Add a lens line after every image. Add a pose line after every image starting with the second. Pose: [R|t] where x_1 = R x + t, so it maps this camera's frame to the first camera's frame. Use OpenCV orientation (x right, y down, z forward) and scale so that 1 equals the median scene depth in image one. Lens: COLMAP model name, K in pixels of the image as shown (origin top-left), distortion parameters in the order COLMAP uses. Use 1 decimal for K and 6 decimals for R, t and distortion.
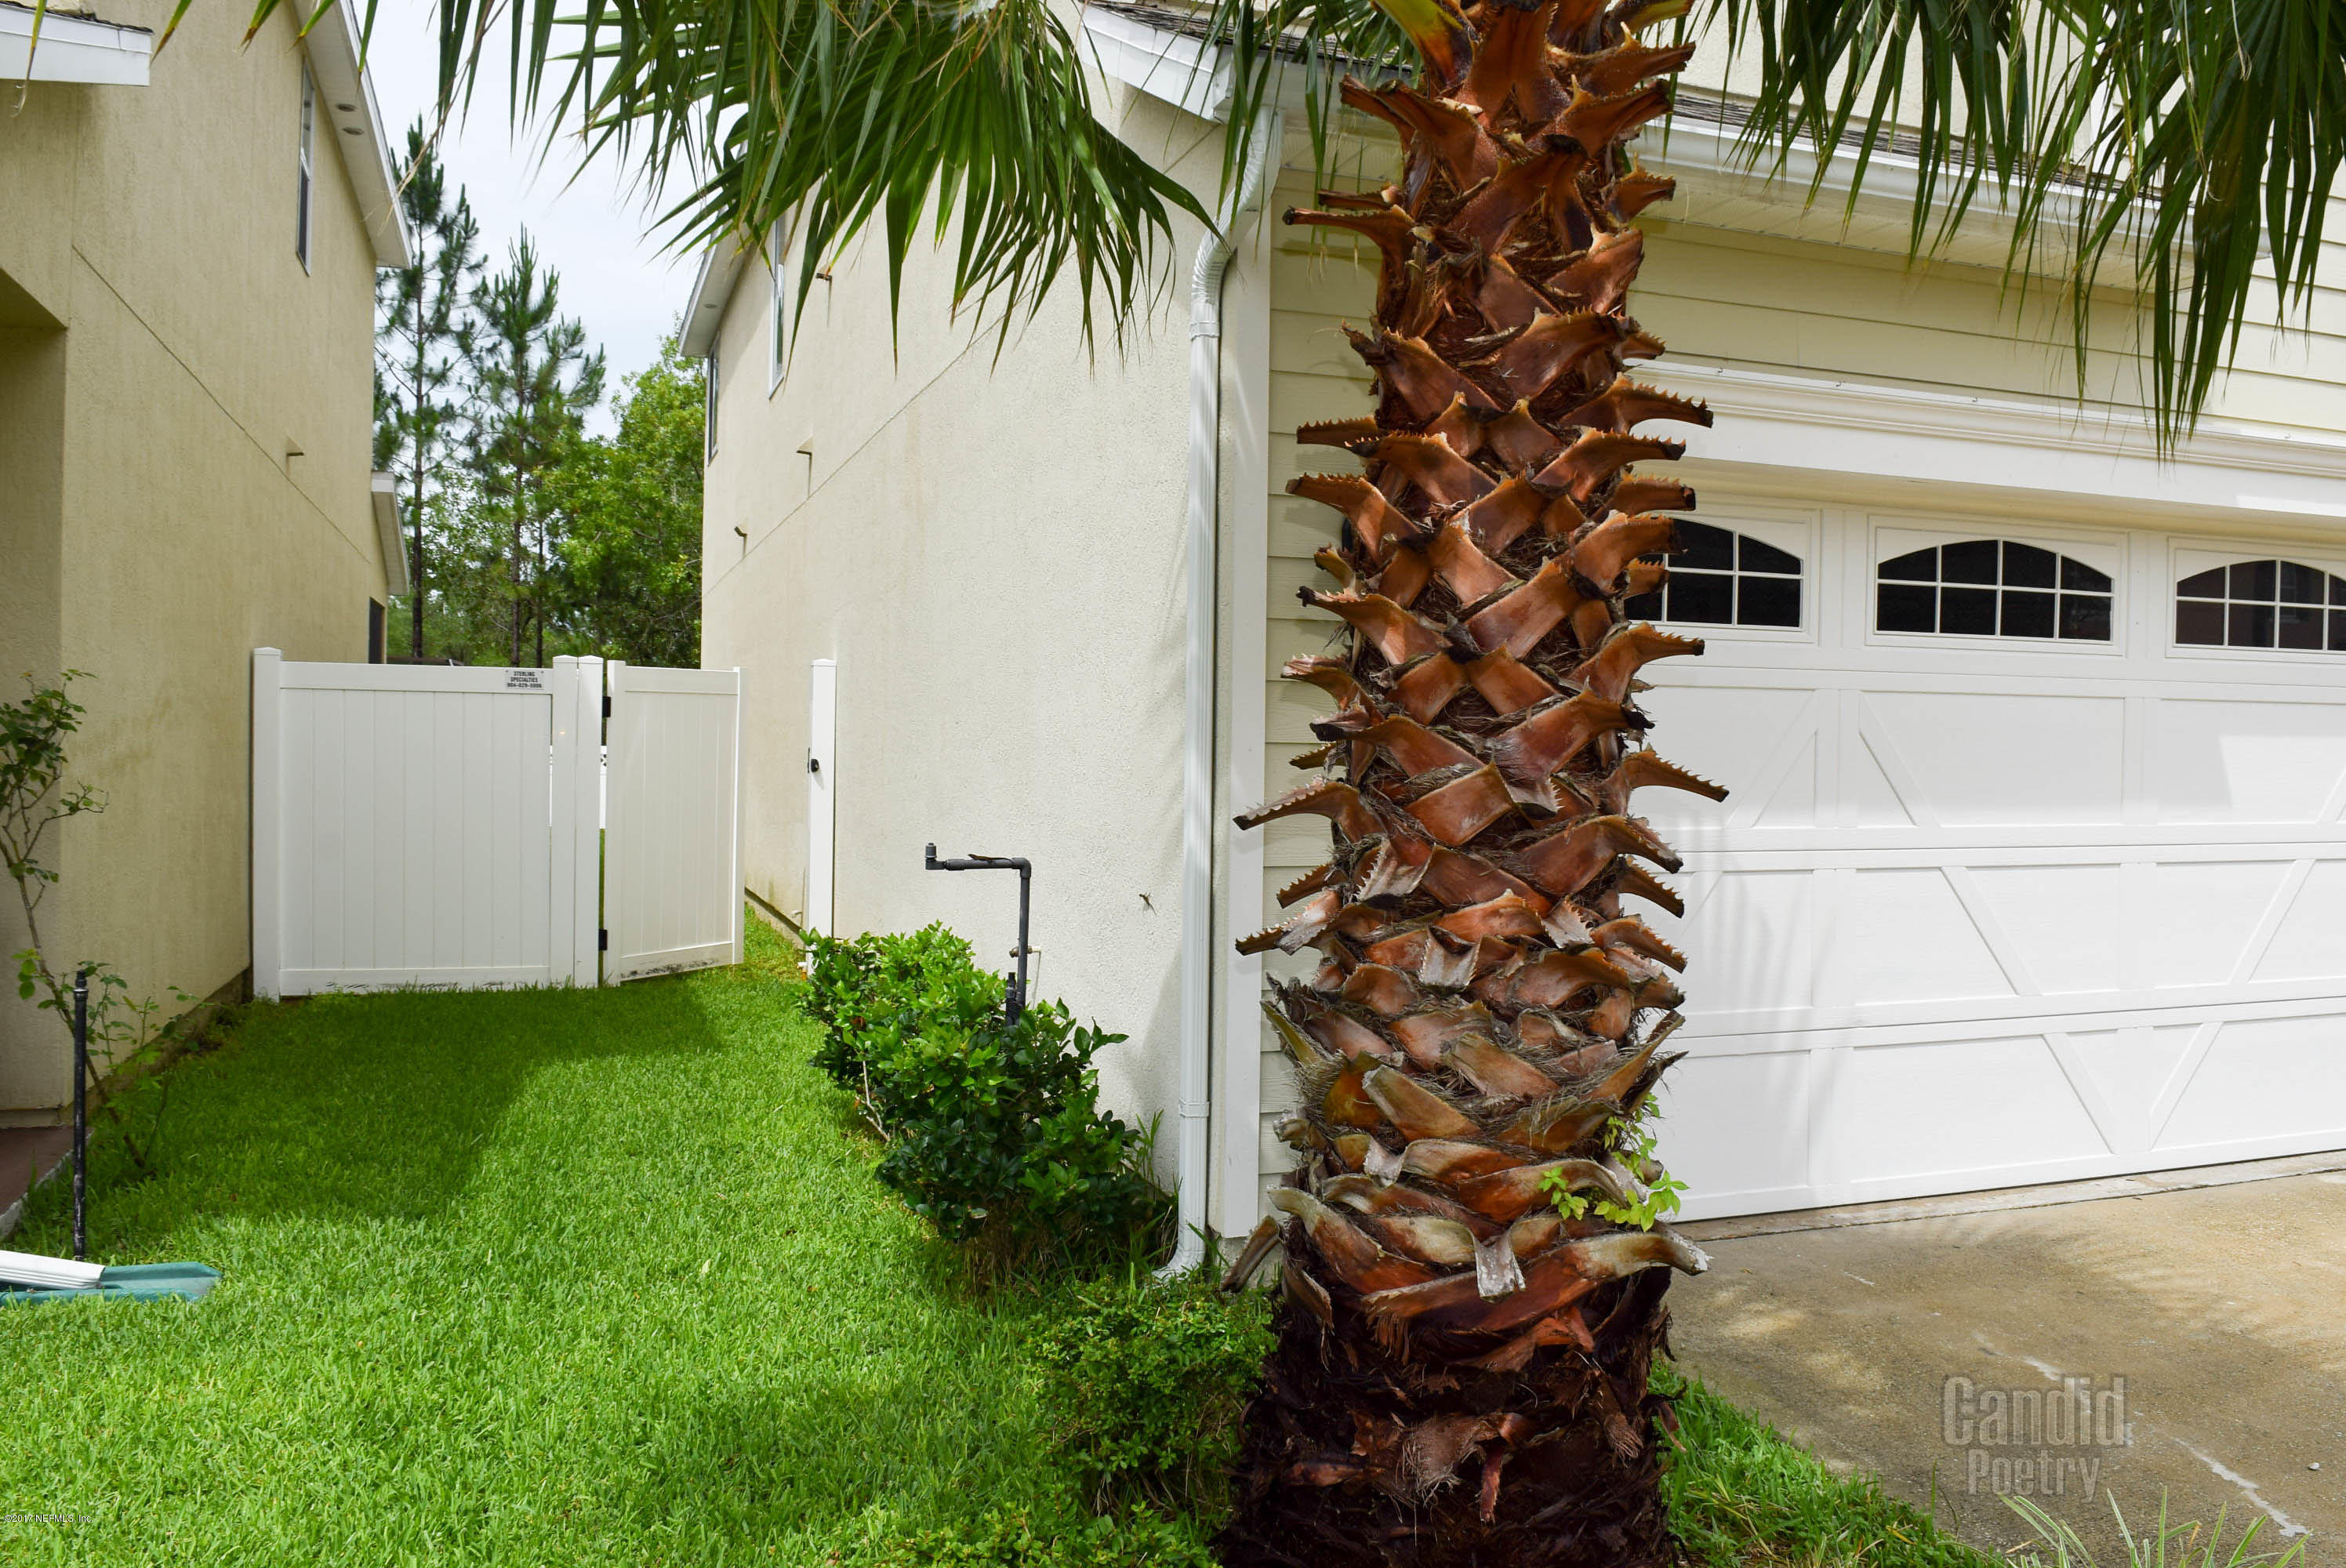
lens RADIAL K [[1840.1, 0, 1178.1], [0, 1840.1, 785.3], [0, 0, 1]] dist [-0.098031, 0.026018]
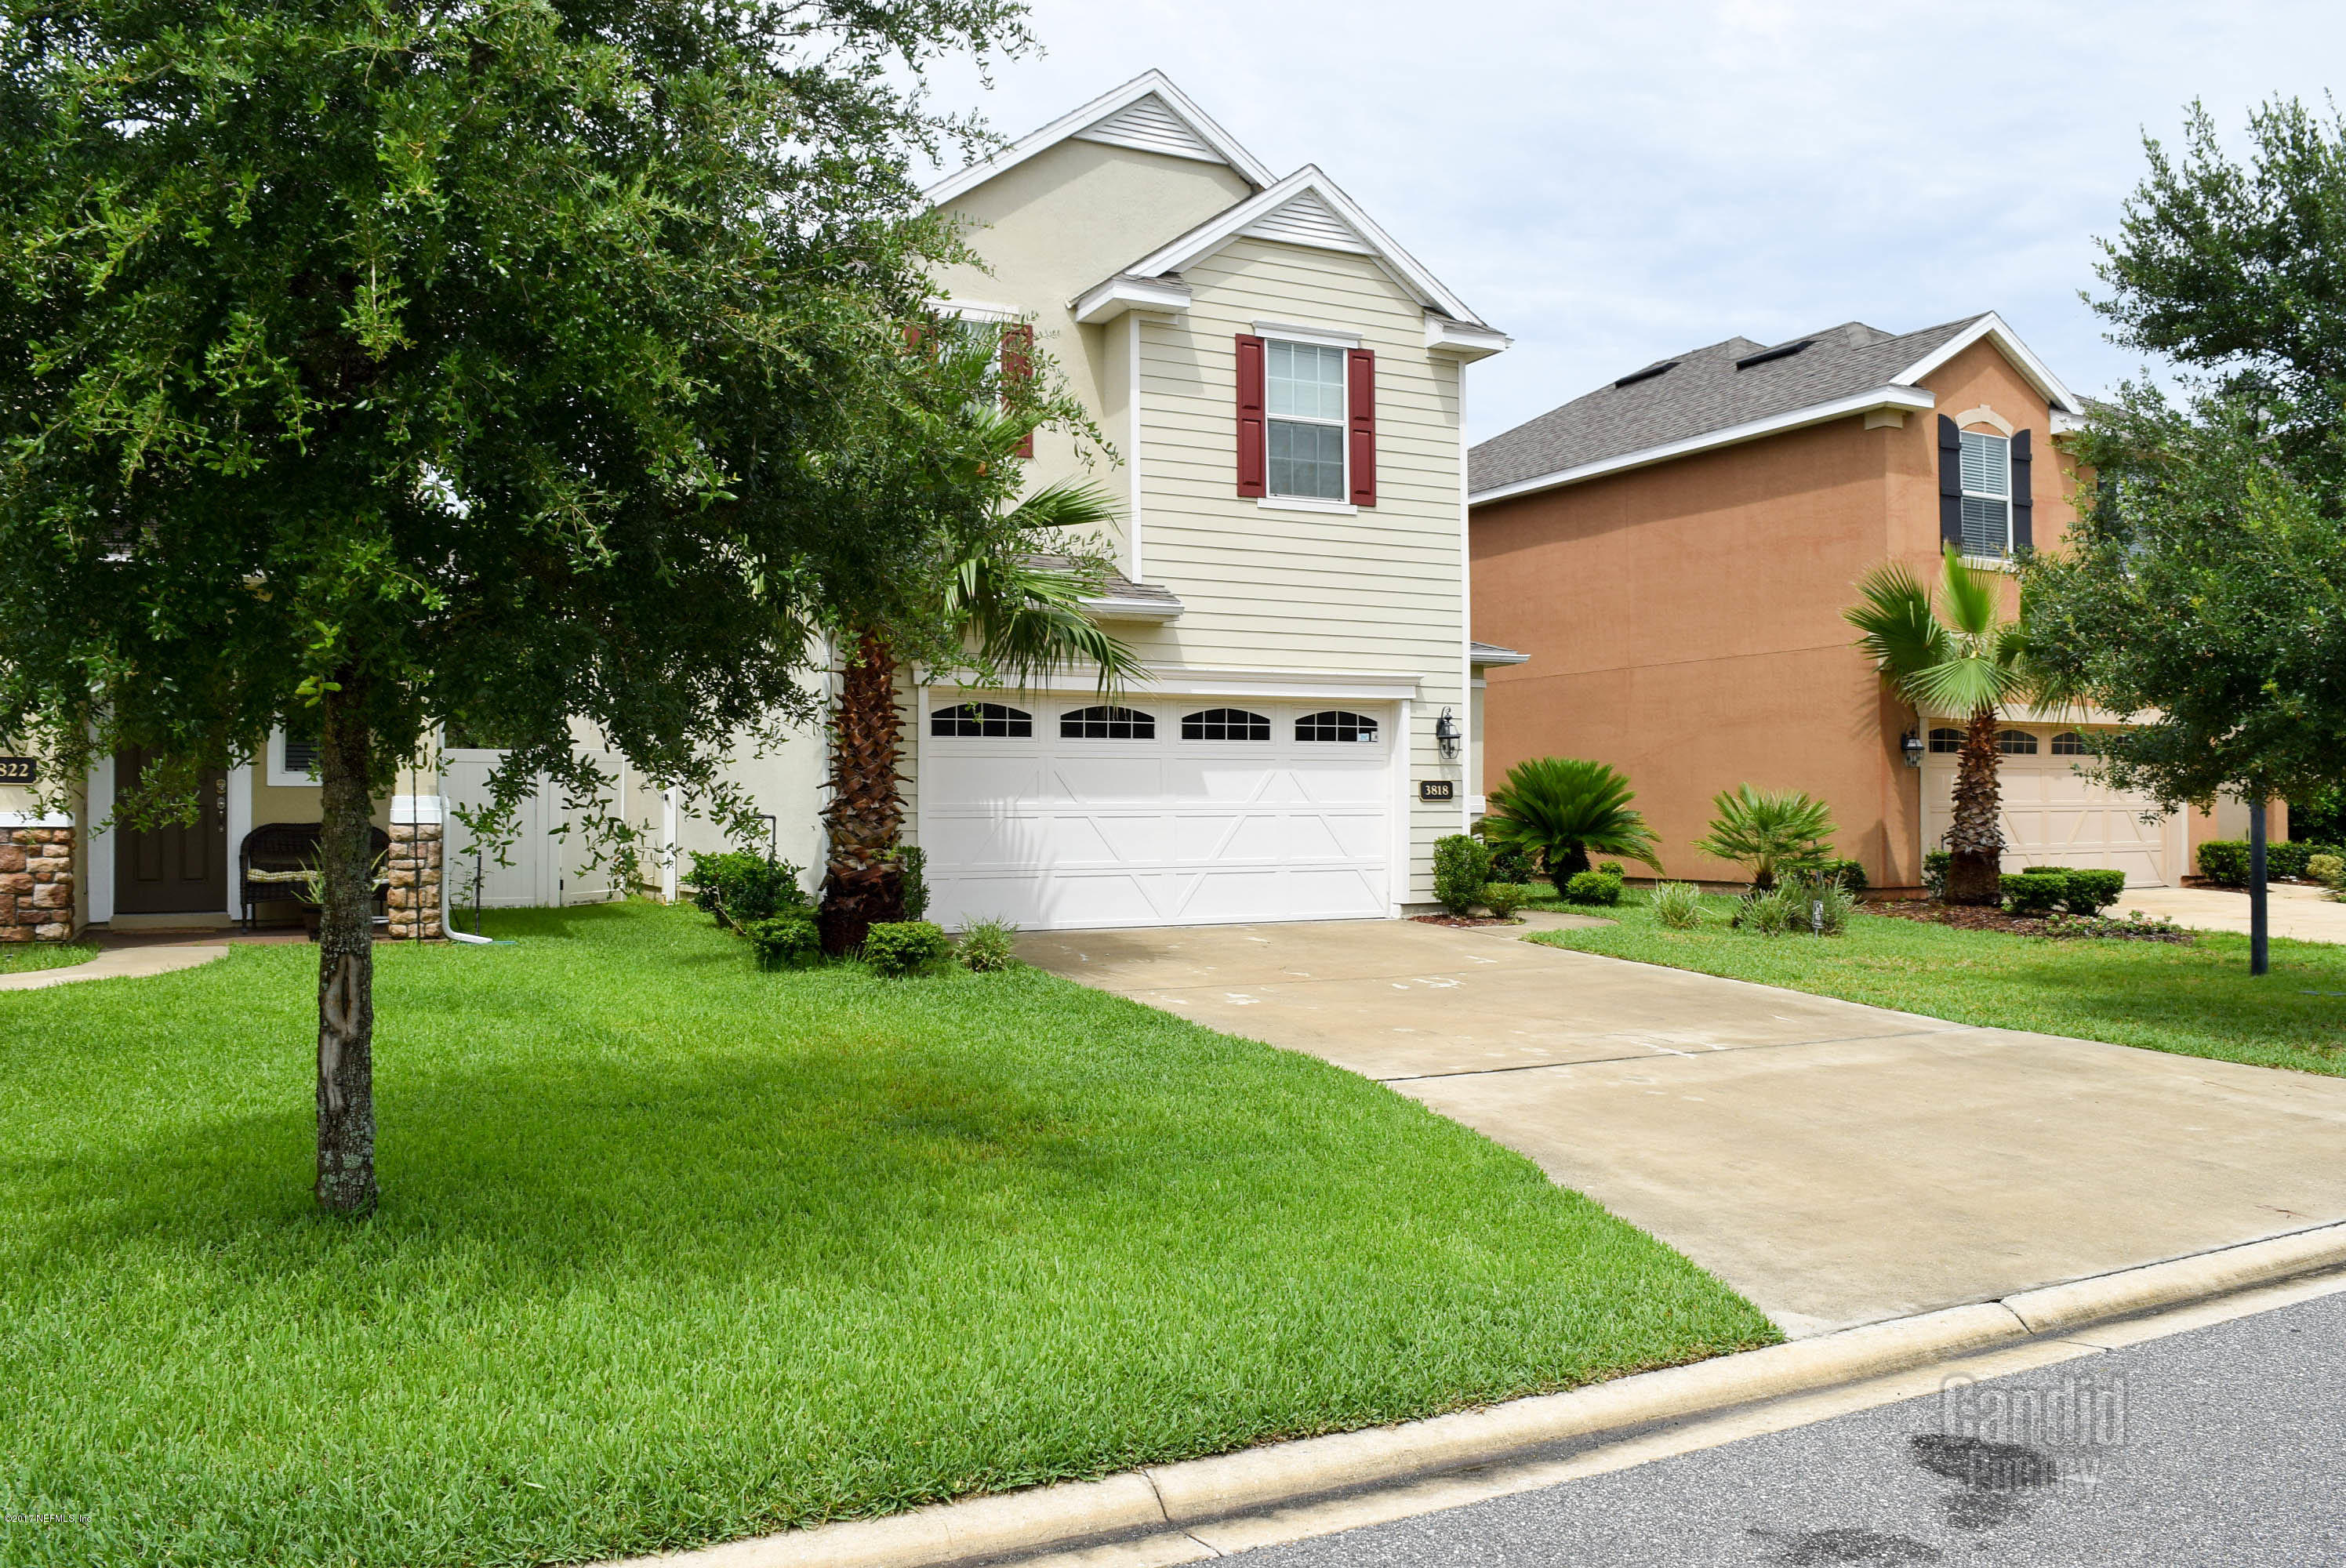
lens RADIAL K [[1840.1, 0, 1178.1], [0, 1840.1, 785.3], [0, 0, 1]] dist [-0.098031, 0.026018]
pose [[0.991104, -0.010449, 0.132681, 0.364191], [0.014530, 0.999449, -0.029829, 0.185583], [-0.132297, 0.031491, 0.990710, -4.319875]]
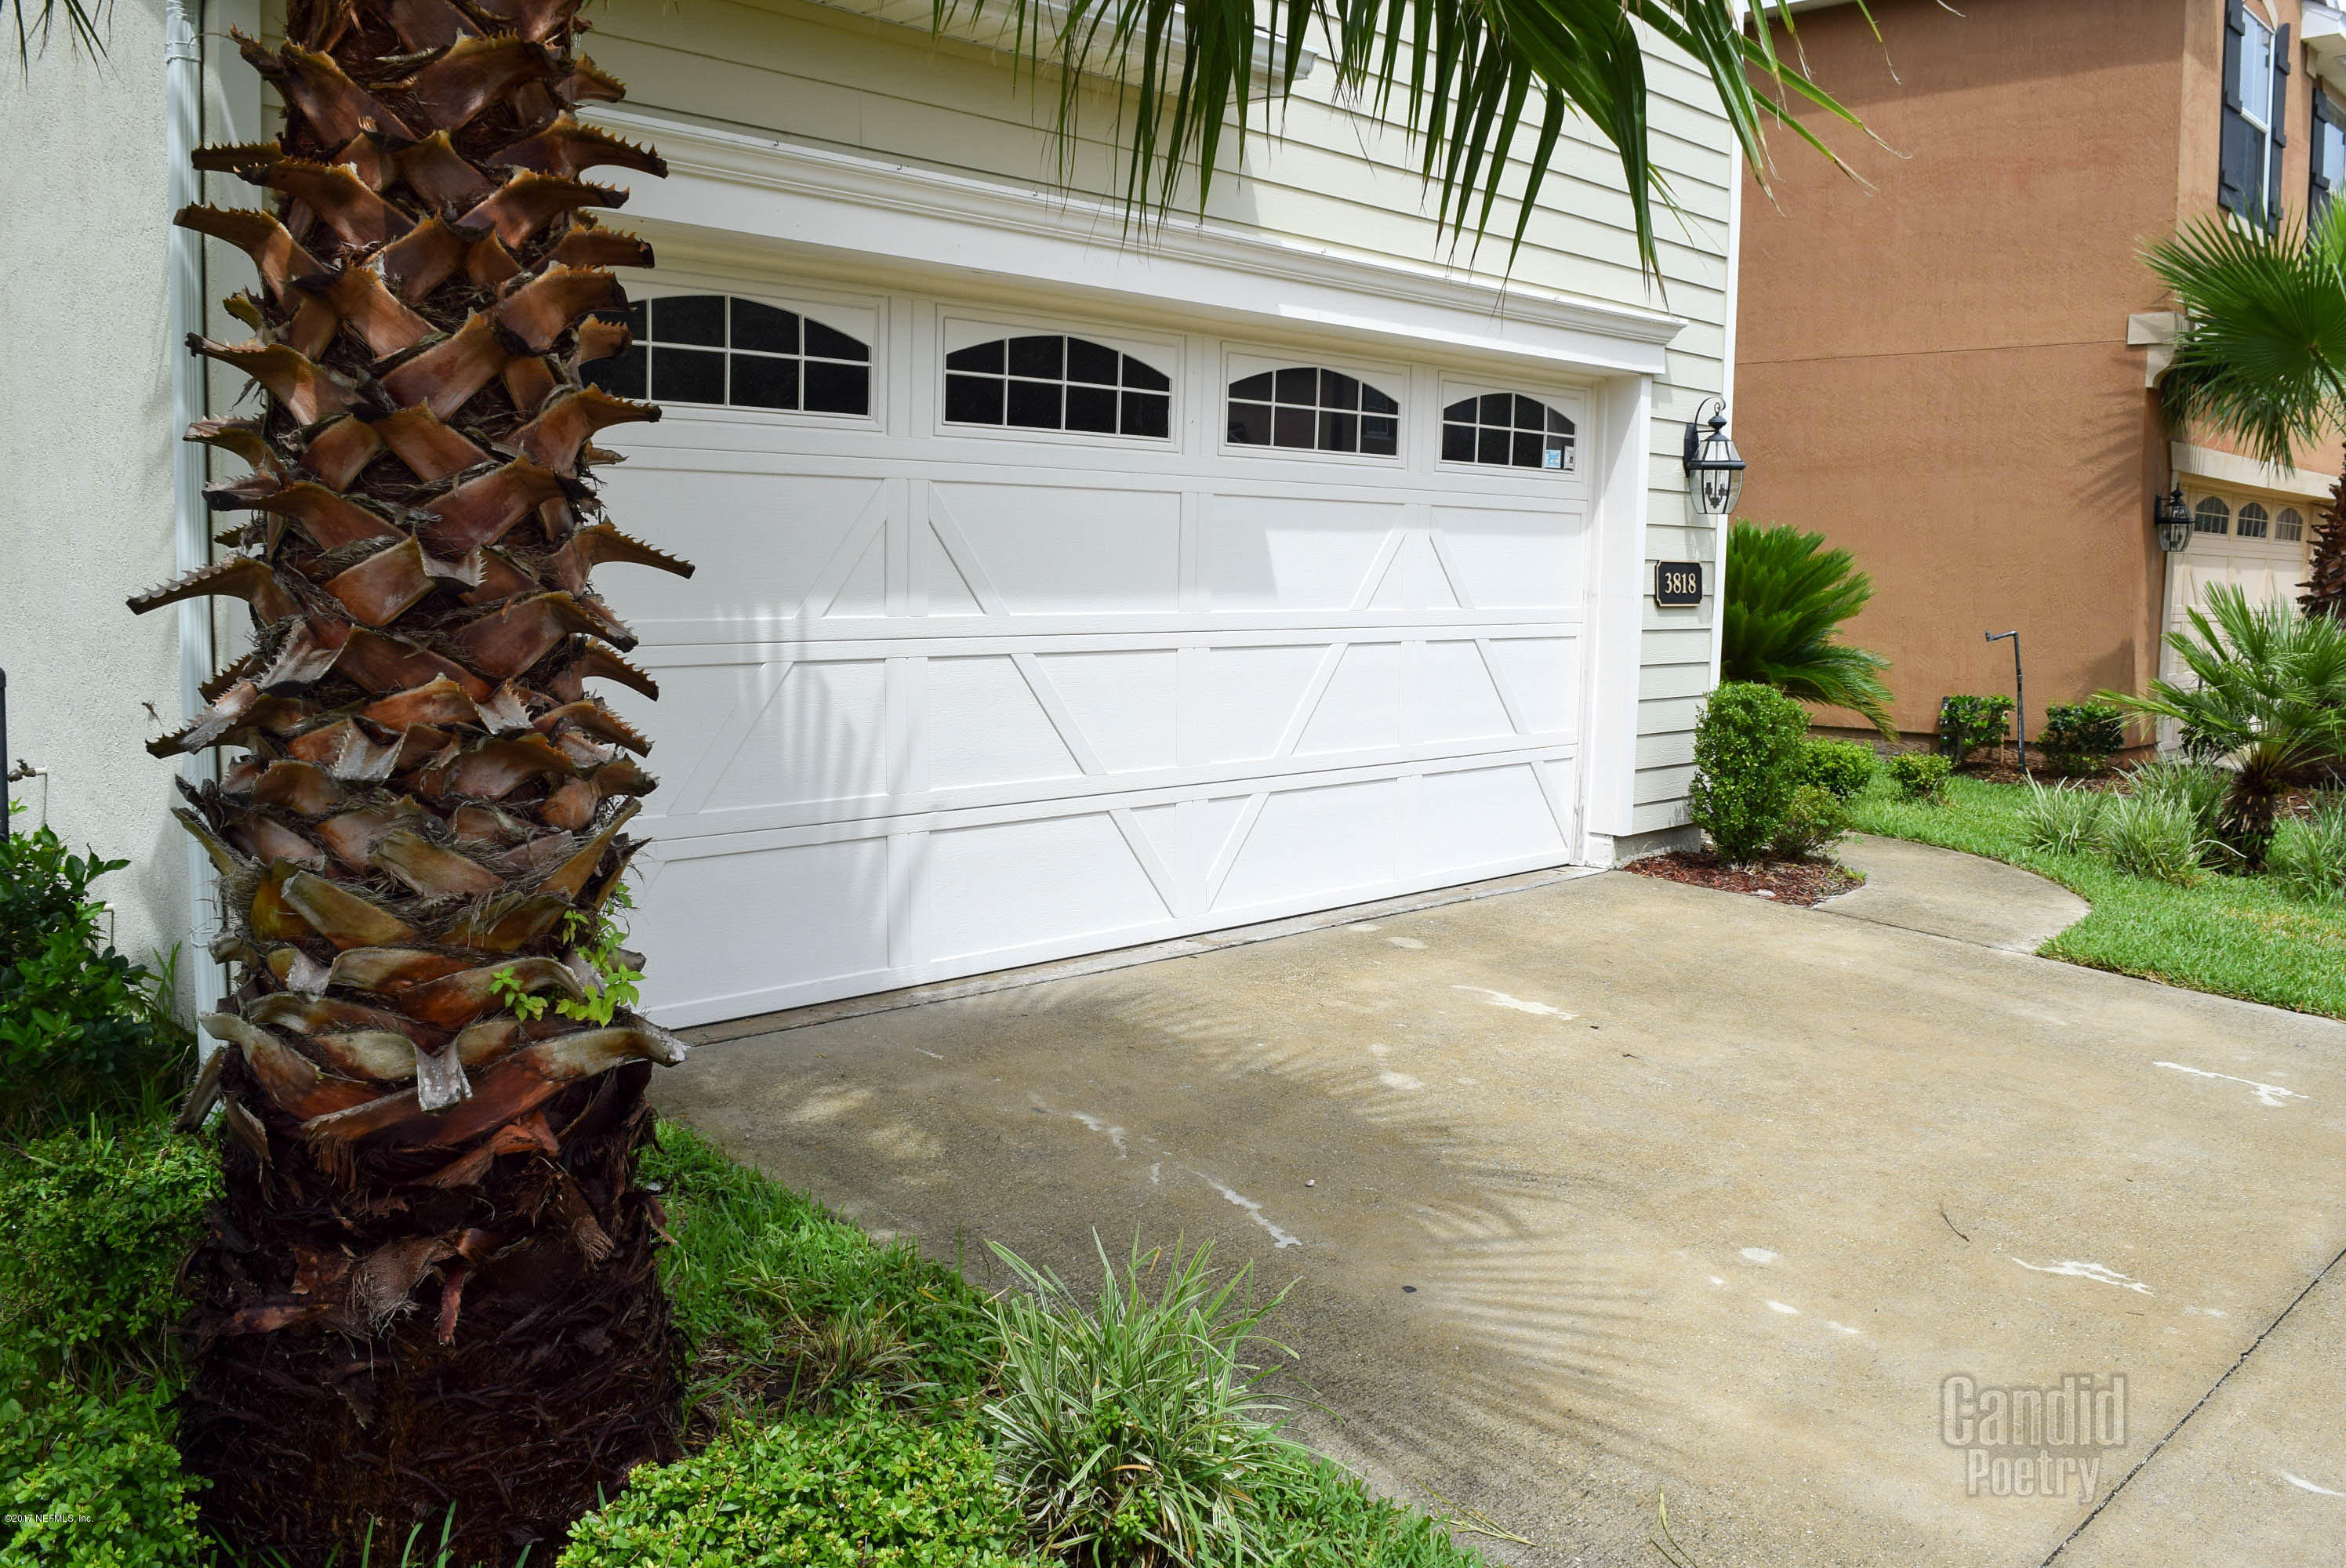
lens RADIAL K [[1840.1, 0, 1178.1], [0, 1840.1, 785.3], [0, 0, 1]] dist [-0.098031, 0.026018]
pose [[0.902656, -0.048285, 0.427645, 0.118598], [0.002365, 0.994228, 0.107266, 0.015650], [-0.430356, -0.095813, 0.897560, 0.019004]]
